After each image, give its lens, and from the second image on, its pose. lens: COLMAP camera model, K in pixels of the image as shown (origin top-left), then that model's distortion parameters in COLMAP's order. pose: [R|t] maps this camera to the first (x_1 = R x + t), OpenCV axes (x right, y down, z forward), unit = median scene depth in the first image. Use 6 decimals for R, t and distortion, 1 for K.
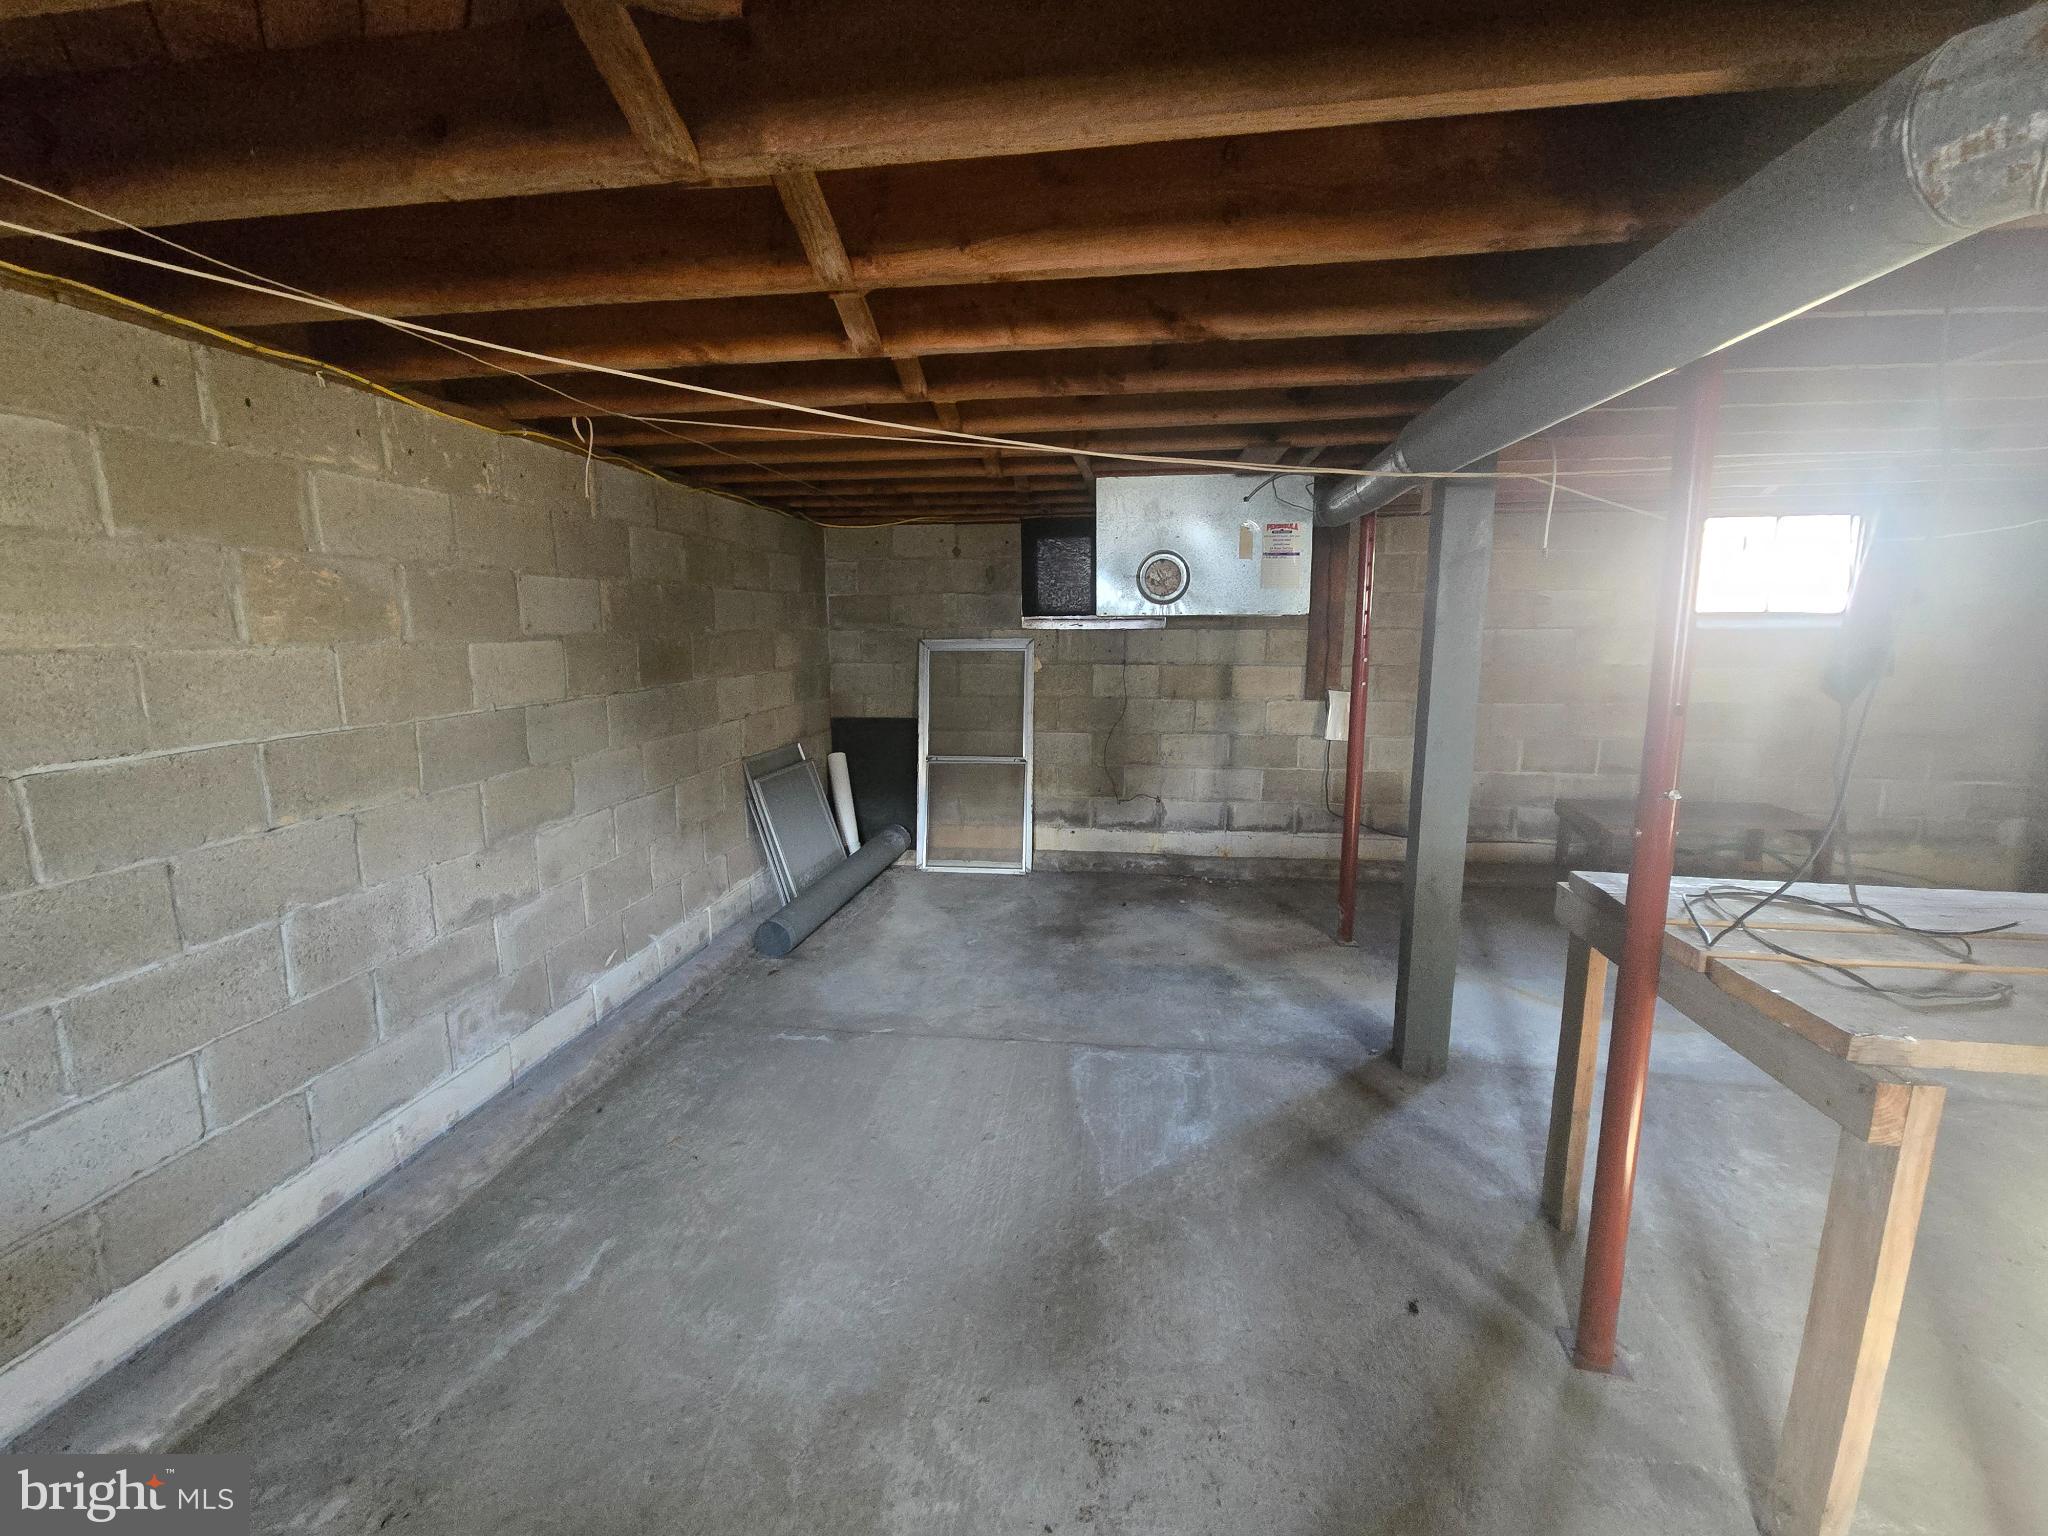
lens RADIAL K [[835.9, 0, 1029.8], [0, 835.9, 762.0], [0, 0, 1]] dist [0.000582, 0.000082]
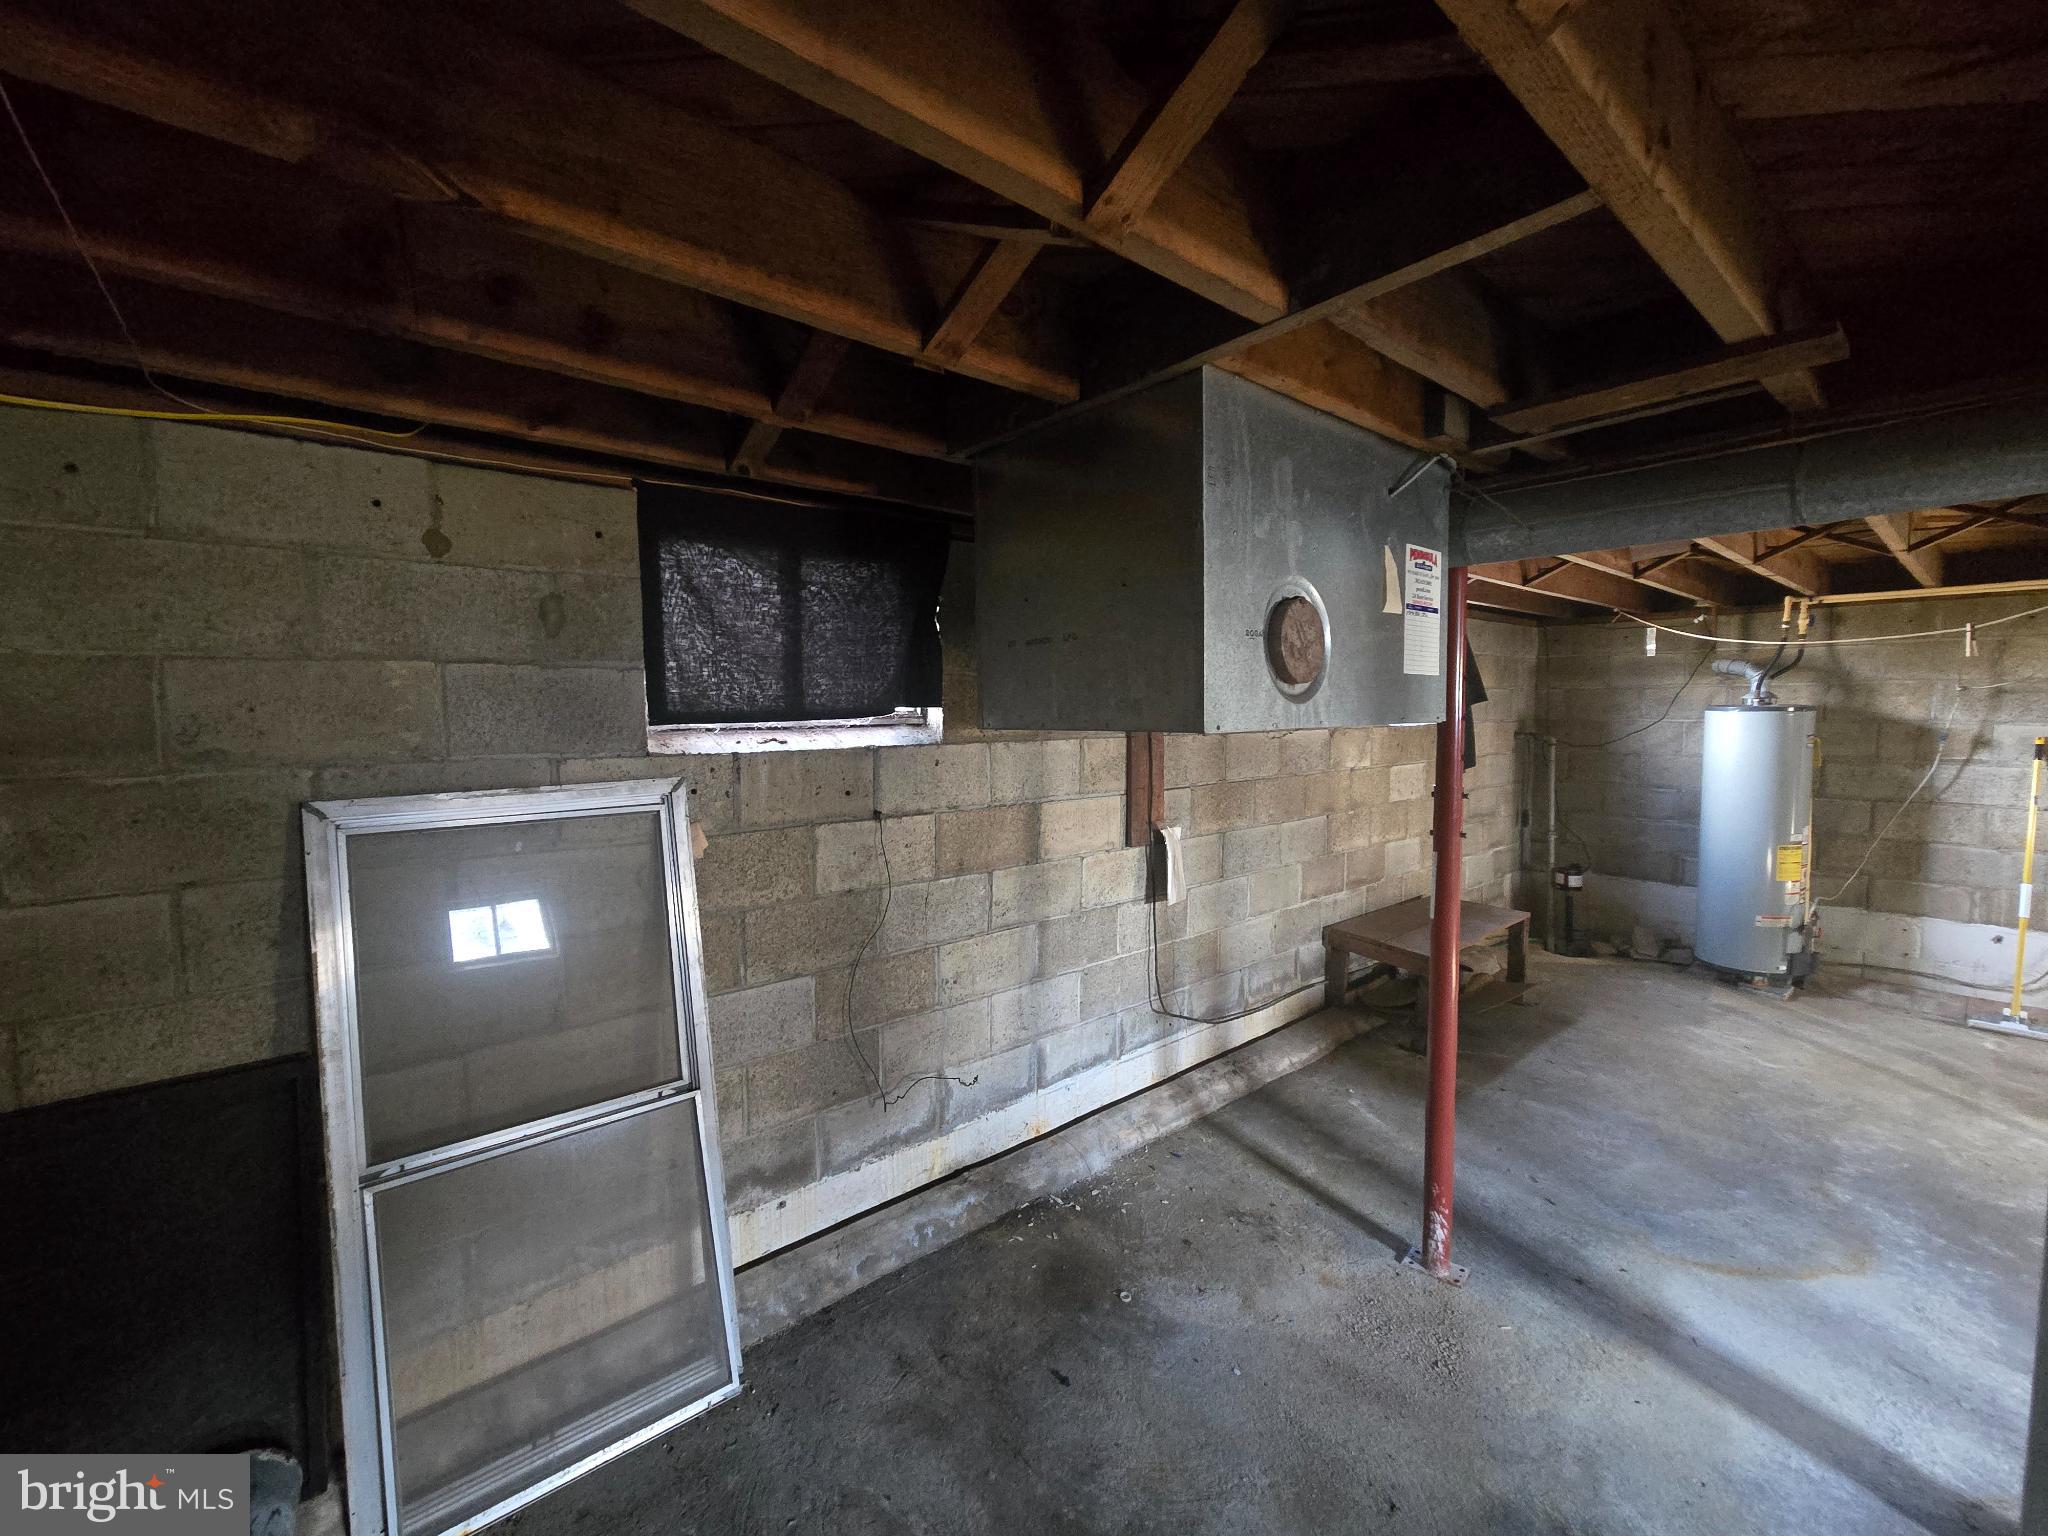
lens RADIAL K [[835.9, 0, 1029.8], [0, 835.9, 762.0], [0, 0, 1]] dist [0.000582, 0.000082]
pose [[0.678047, -0.049308, 0.733363, -0.178140], [0.126477, 0.990692, -0.050327, -0.113179], [-0.724055, 0.126878, 0.677972, 0.598940]]
